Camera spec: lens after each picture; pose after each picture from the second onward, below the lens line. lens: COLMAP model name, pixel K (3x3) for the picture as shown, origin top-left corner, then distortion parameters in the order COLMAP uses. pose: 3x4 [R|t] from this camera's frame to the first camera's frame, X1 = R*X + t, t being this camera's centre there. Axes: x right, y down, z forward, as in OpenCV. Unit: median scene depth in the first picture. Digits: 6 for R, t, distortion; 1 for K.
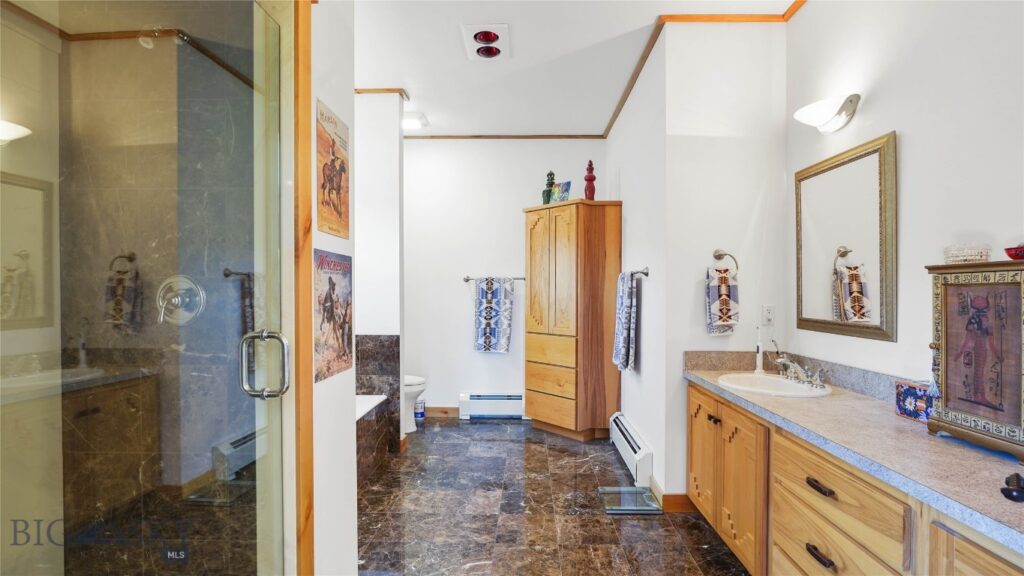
lens RADIAL K [[467.4, 0, 512.2], [0, 467.4, 296.5], [0, 0, 1]] dist [-0.010311, 0.004447]
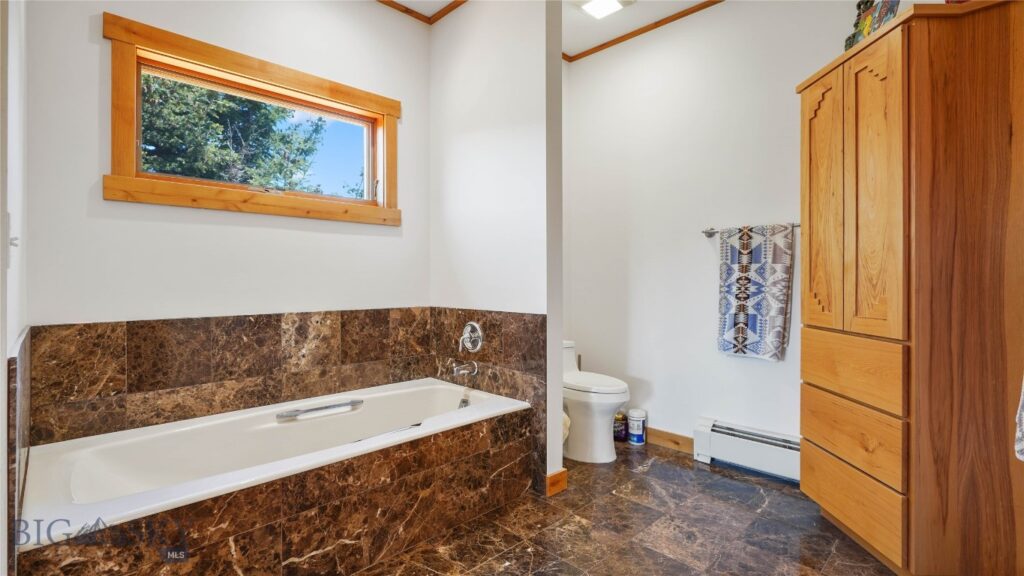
lens RADIAL K [[467.4, 0, 520.3], [0, 467.4, 277.7], [0, 0, 1]] dist [-0.010311, 0.004447]
pose [[0.730629, -0.003508, -0.682766, 0.142733], [-0.005065, 0.999931, -0.010557, 0.029895], [0.682756, 0.011171, 0.730561, 0.391942]]
